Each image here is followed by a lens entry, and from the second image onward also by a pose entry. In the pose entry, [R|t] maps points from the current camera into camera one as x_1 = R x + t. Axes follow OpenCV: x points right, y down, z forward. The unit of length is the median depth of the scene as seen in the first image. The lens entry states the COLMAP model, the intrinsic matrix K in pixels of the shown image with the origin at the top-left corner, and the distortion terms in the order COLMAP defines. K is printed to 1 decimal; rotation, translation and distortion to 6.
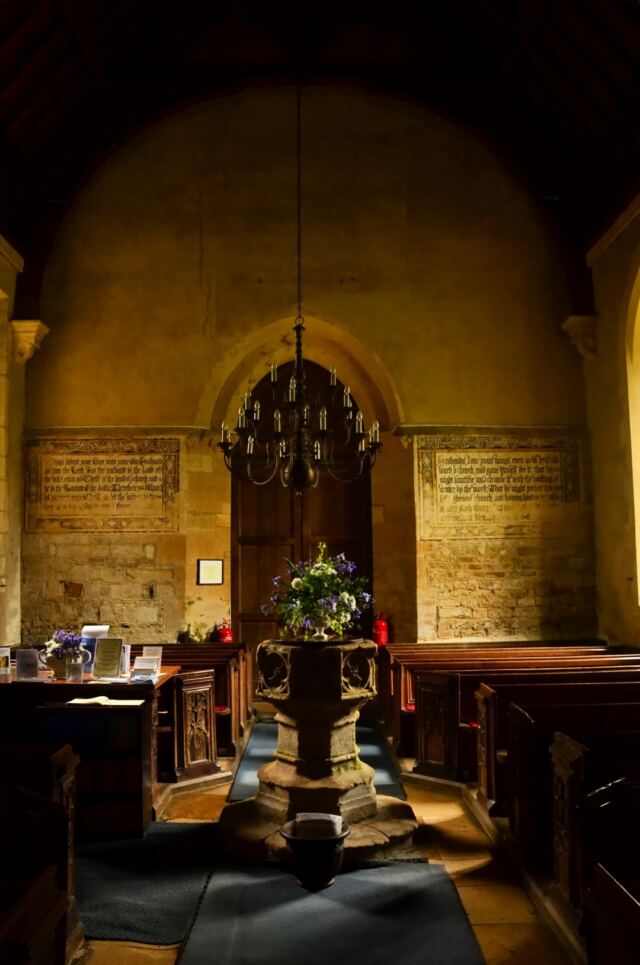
lens RADIAL K [[805.7, 0, 320.0], [0, 805.7, 482.5], [0, 0, 1]] dist [-0.154001, 0.116009]
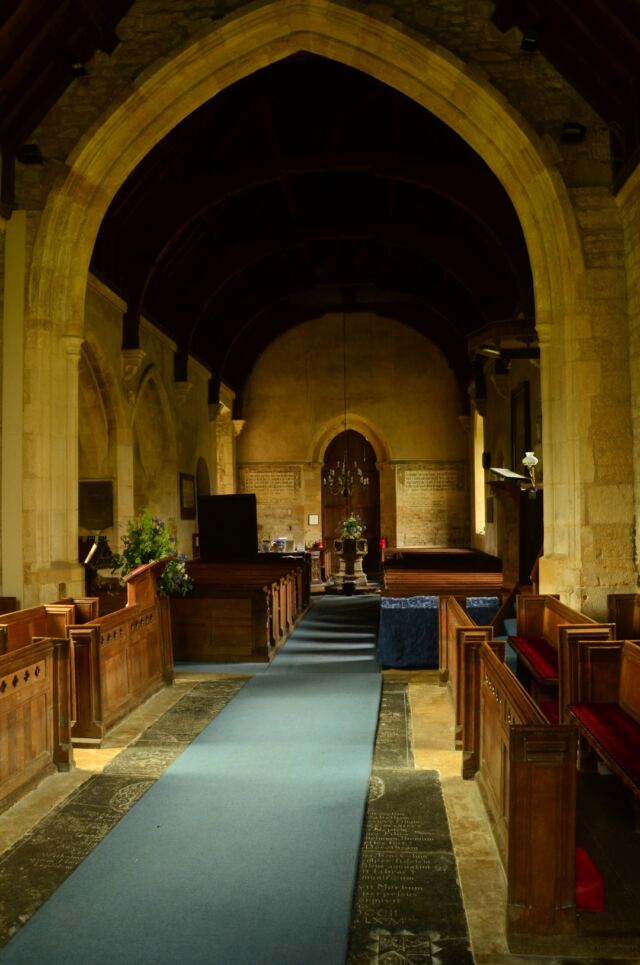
lens RADIAL K [[805.7, 0, 320.0], [0, 805.7, 482.5], [0, 0, 1]] dist [-0.154001, 0.116009]
pose [[0.996595, -0.005091, -0.082293, 0.088635], [0.010777, 0.997573, 0.068792, -0.175249], [0.081743, -0.069444, 0.994231, -1.470939]]
